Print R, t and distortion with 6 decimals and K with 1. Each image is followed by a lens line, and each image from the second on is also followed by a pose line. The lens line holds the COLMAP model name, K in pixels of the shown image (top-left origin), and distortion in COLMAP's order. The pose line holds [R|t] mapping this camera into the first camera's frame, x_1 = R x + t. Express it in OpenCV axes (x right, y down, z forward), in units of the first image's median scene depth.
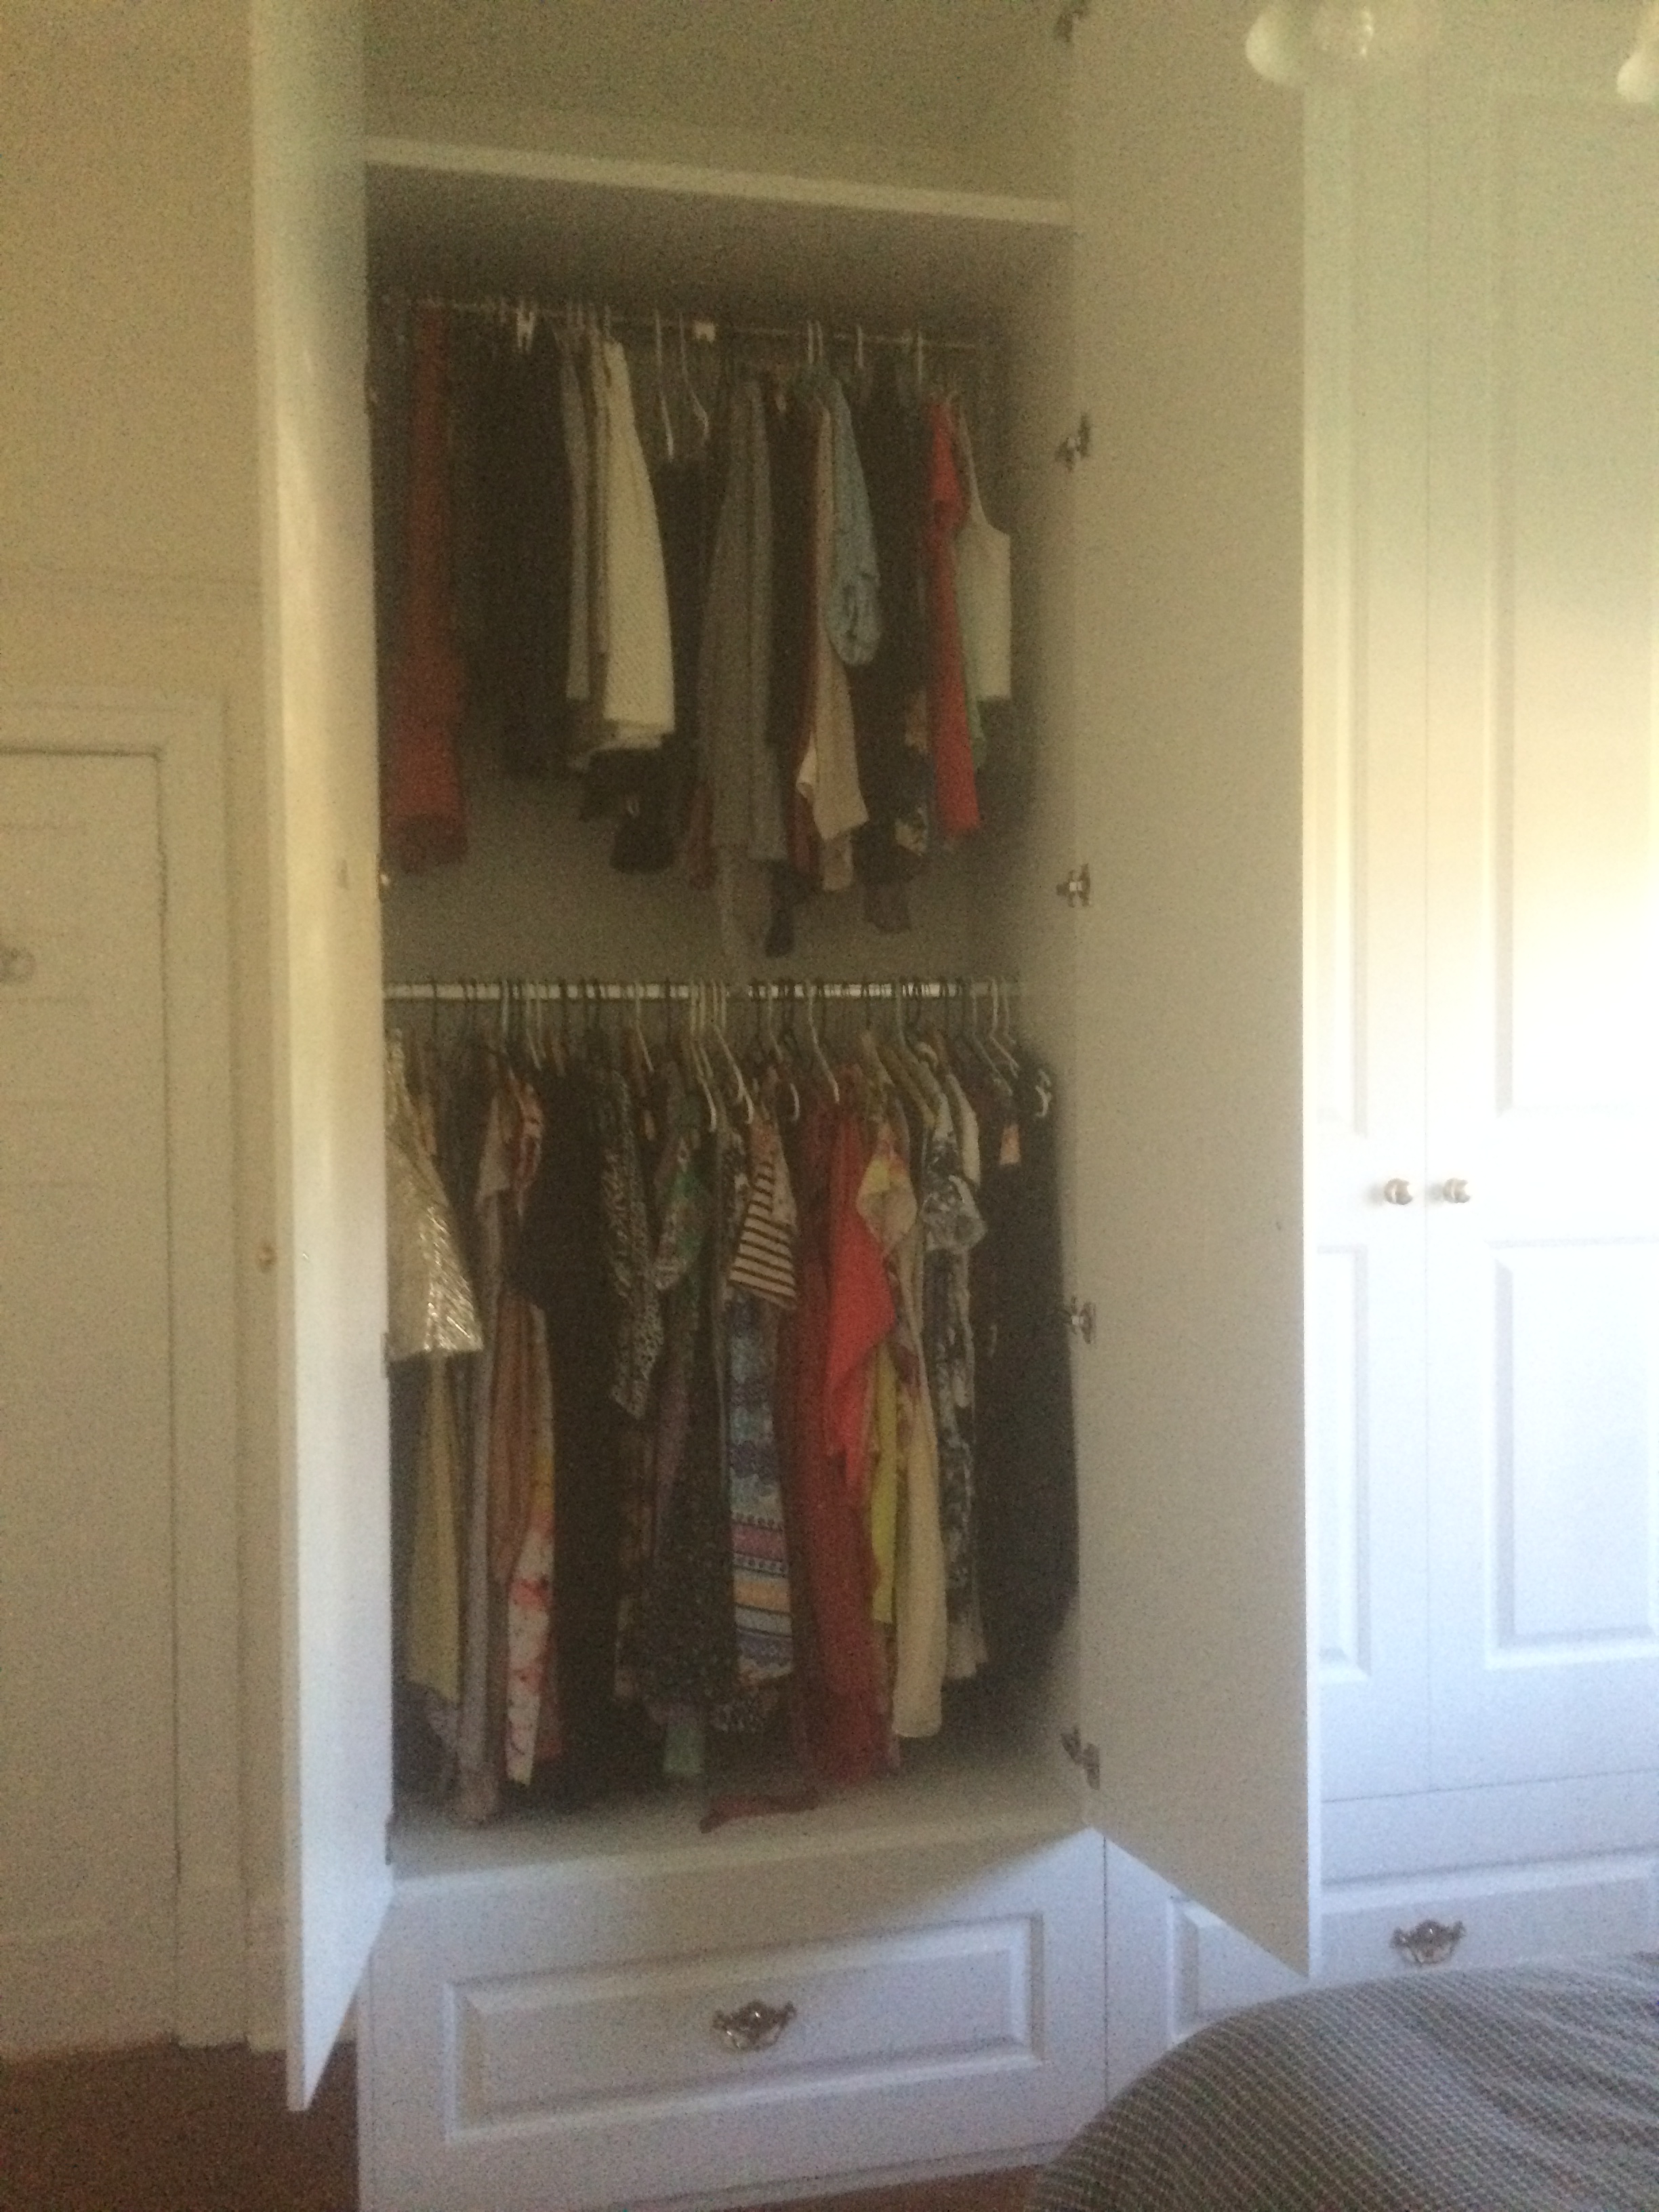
lens RADIAL K [[1867.6, 0, 829.5], [0, 1867.6, 1106.0], [0, 0, 1]] dist [0.090370, -0.109031]
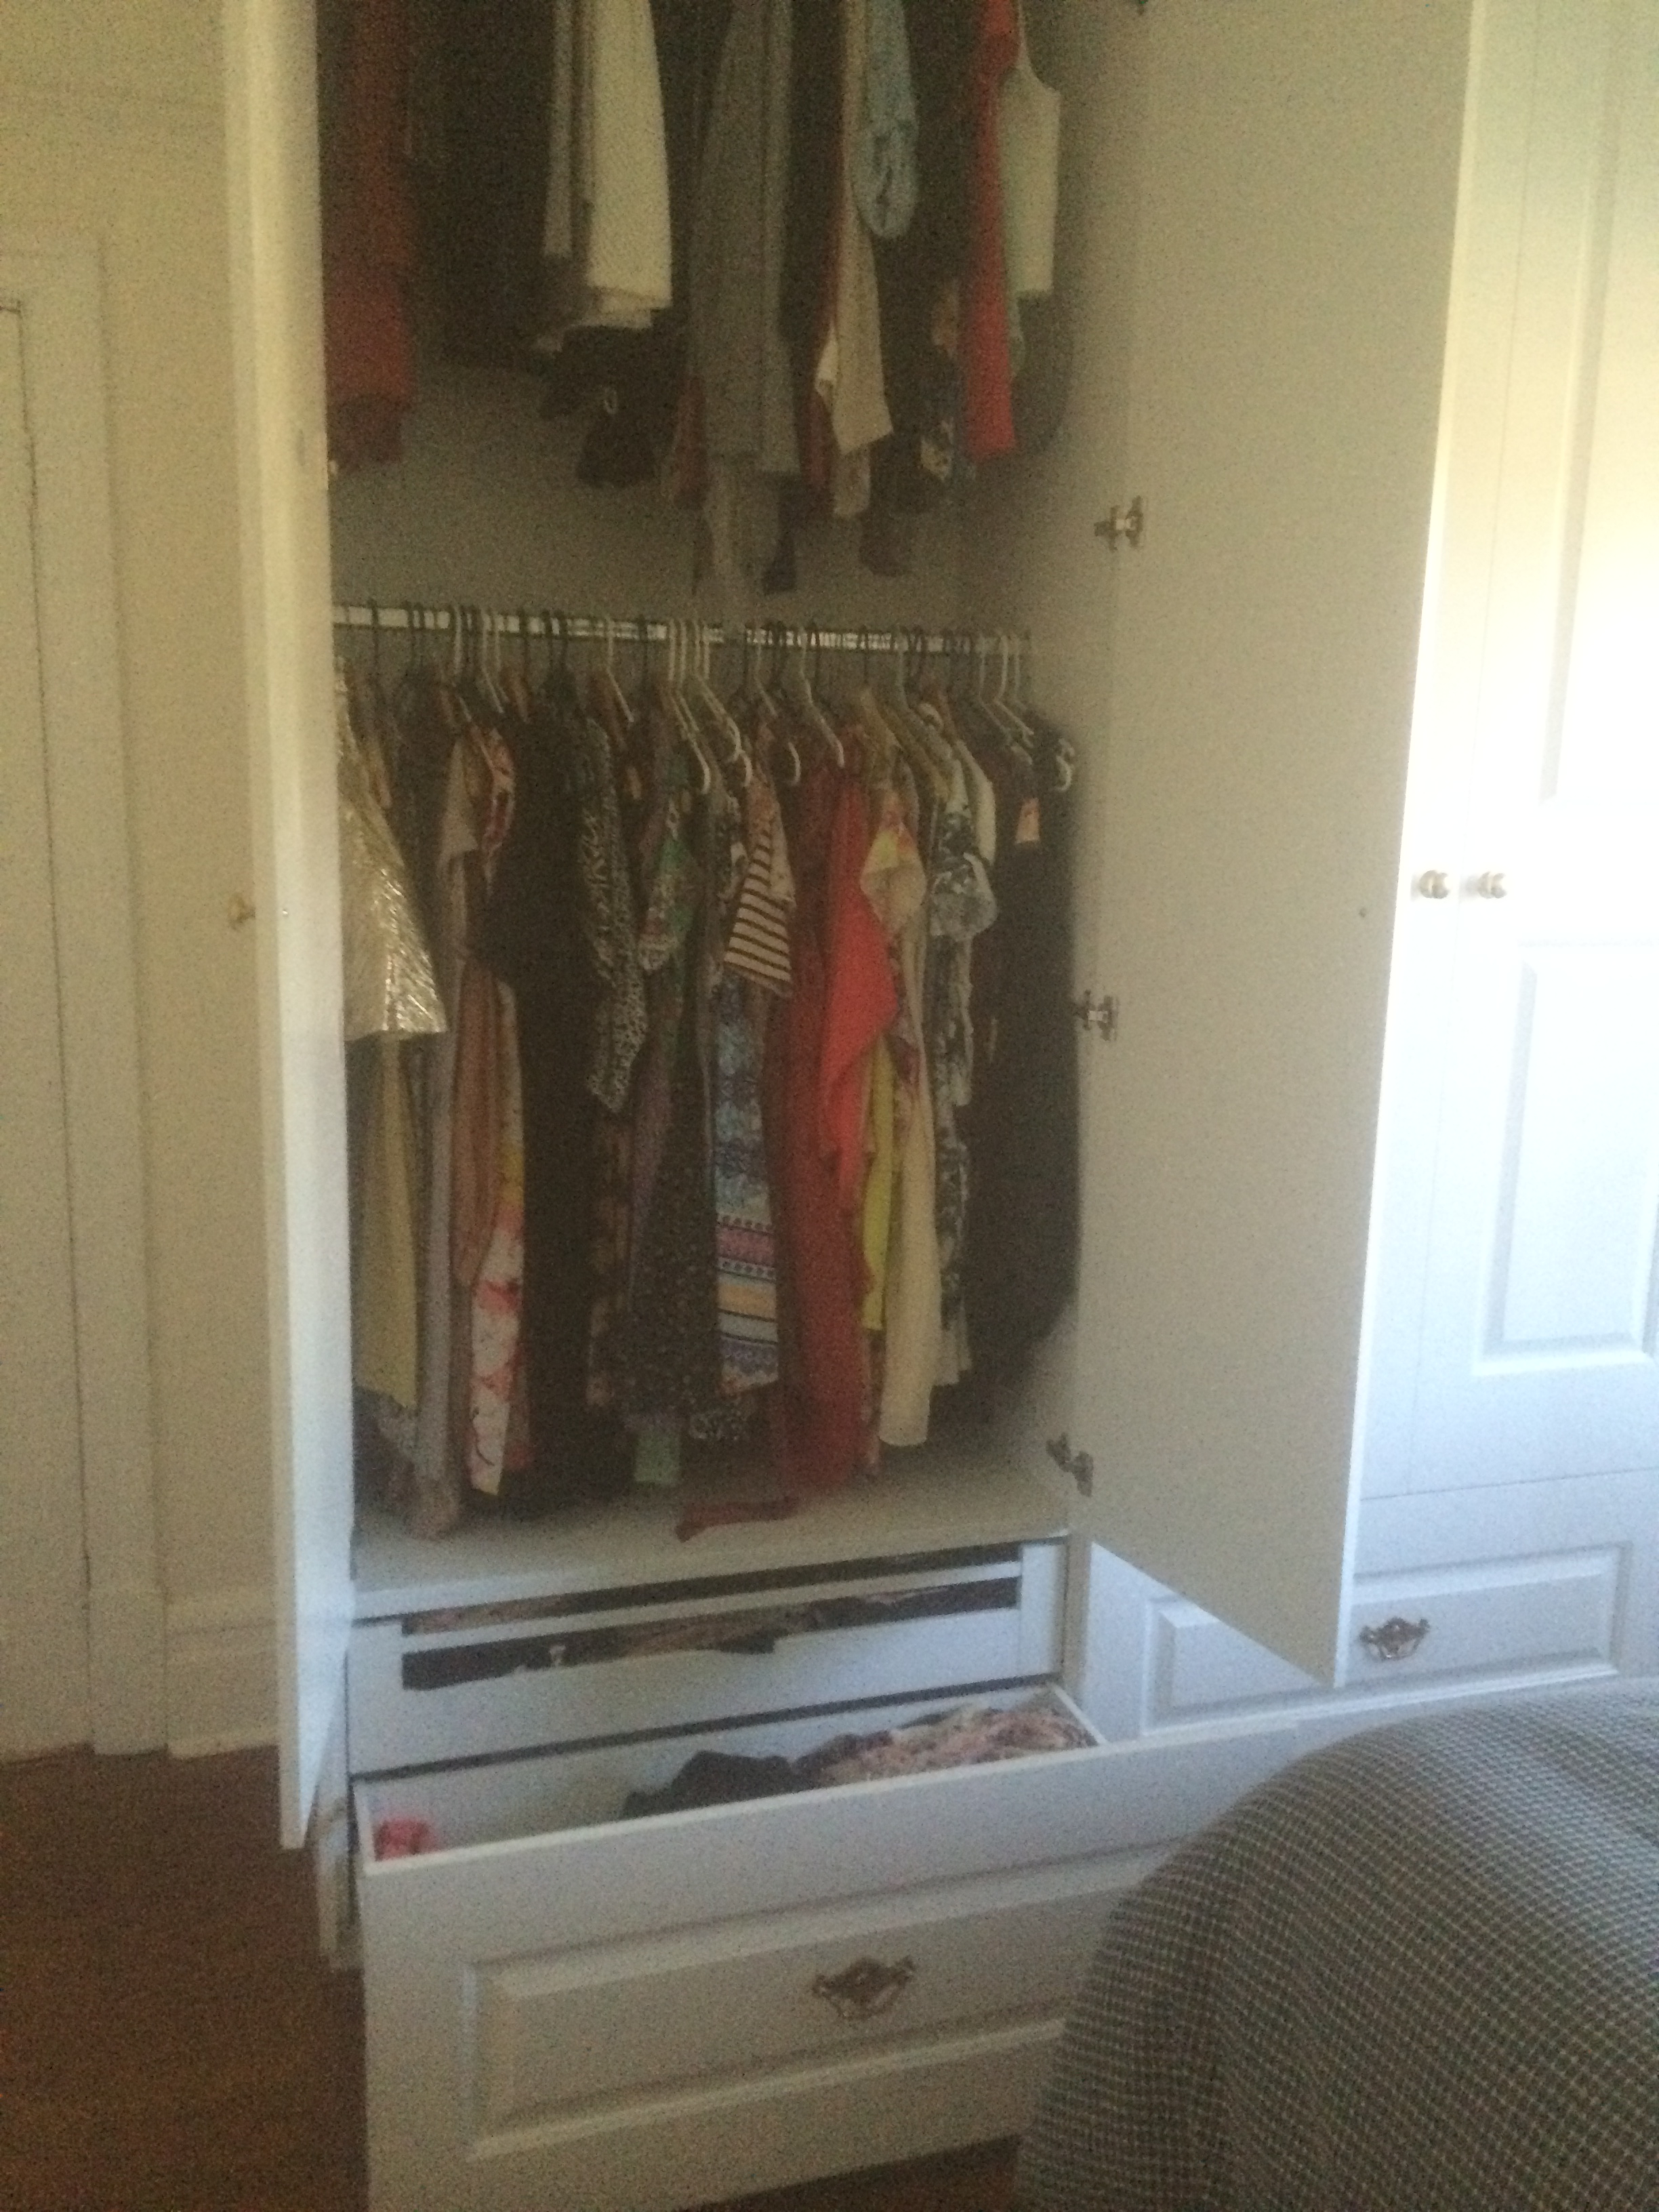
lens RADIAL K [[1867.6, 0, 829.5], [0, 1867.6, 1106.0], [0, 0, 1]] dist [0.090370, -0.109031]
pose [[0.994670, 0.018336, 0.101466, -0.090344], [-0.034154, 0.987098, 0.156433, 0.018780], [-0.097289, -0.159064, 0.982463, 0.100551]]
